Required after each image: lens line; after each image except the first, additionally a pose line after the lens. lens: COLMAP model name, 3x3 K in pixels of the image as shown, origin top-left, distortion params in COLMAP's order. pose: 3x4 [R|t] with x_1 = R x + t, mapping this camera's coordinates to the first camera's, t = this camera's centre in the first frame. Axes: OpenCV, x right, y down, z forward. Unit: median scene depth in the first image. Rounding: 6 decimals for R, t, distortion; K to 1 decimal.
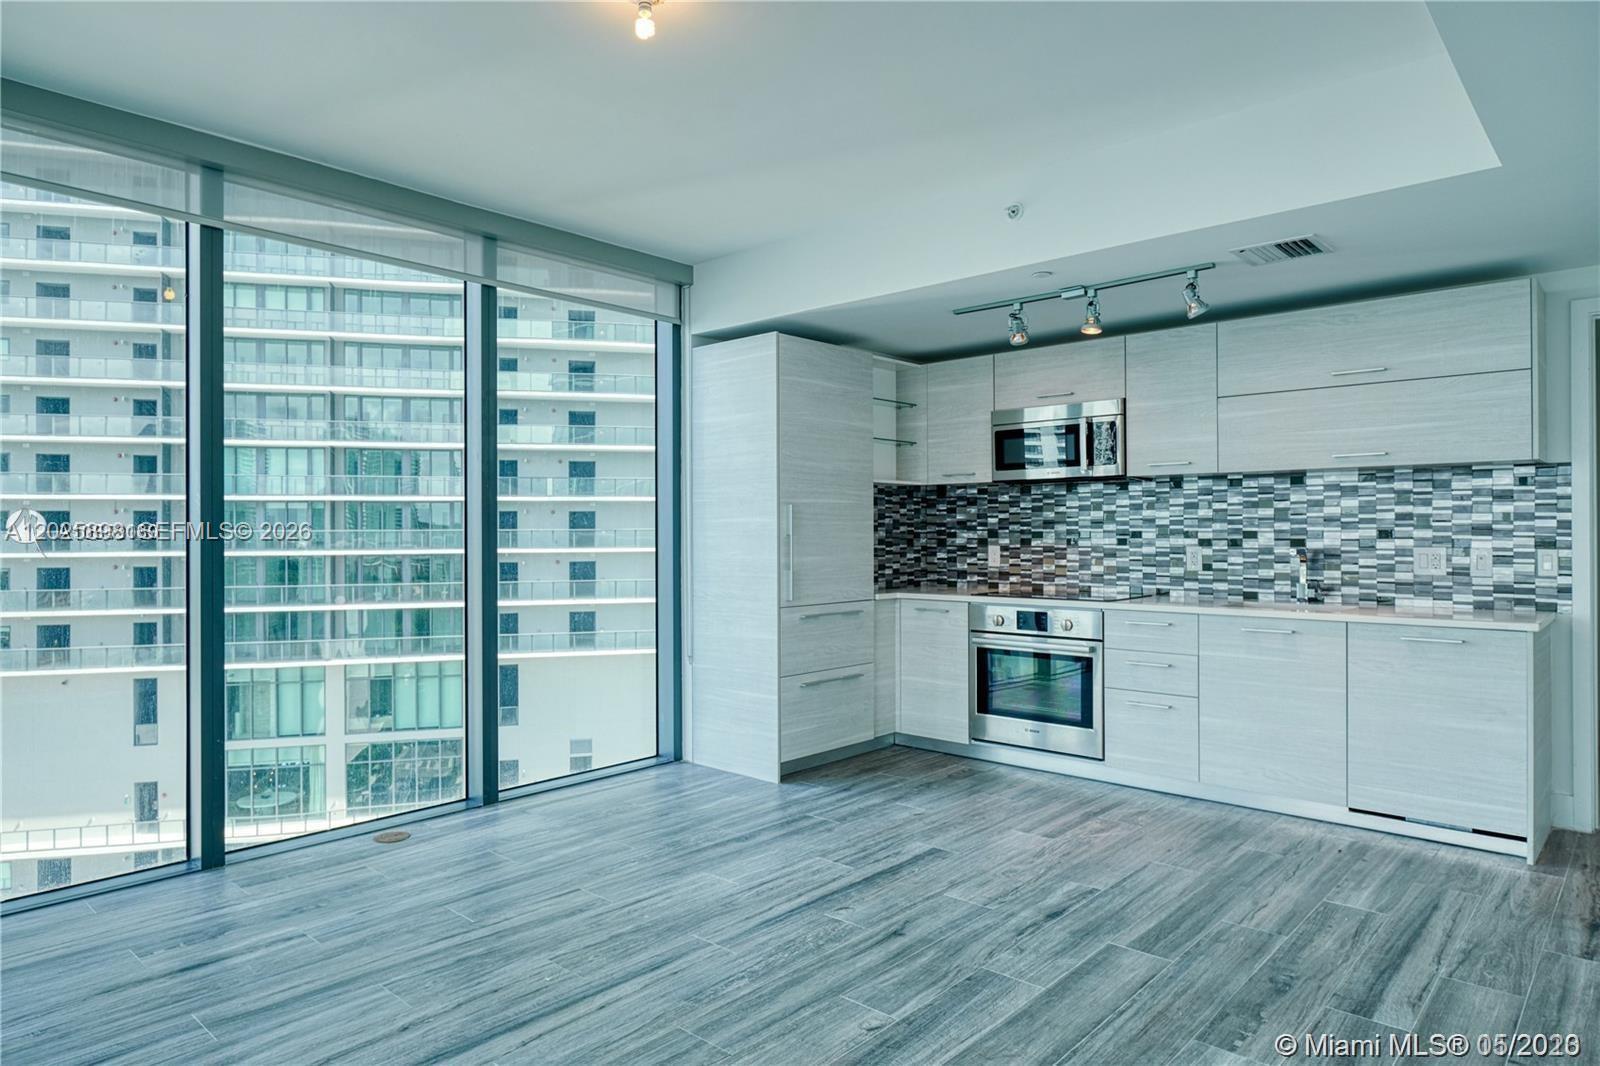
lens RADIAL K [[961.5, 0, 799.3], [0, 961.5, 531.8], [0, 0, 1]] dist [0.003465, -0.001193]
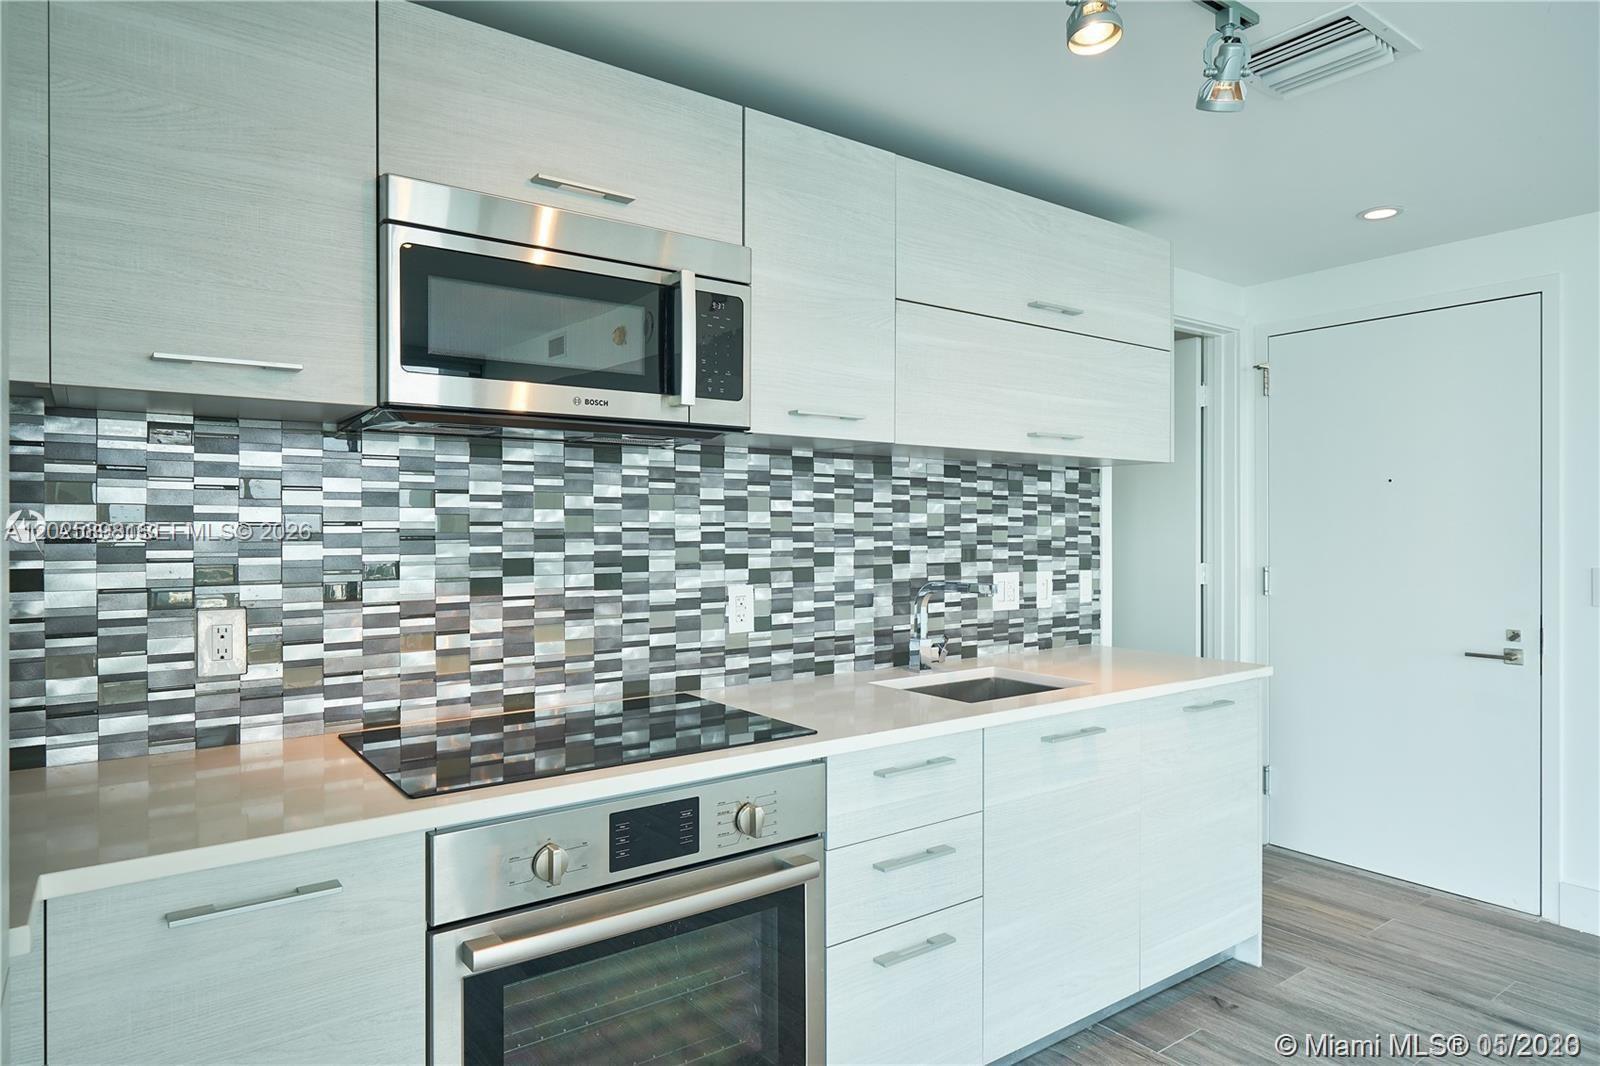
lens RADIAL K [[957.2, 0, 800.9], [0, 957.2, 529.2], [0, 0, 1]] dist [0.002612, 0.000000]
pose [[0.200085, -0.000775, 0.979778, -0.075716], [-0.003219, 0.999994, 0.001449, -0.014849], [-0.979773, -0.003444, 0.200082, 0.880057]]
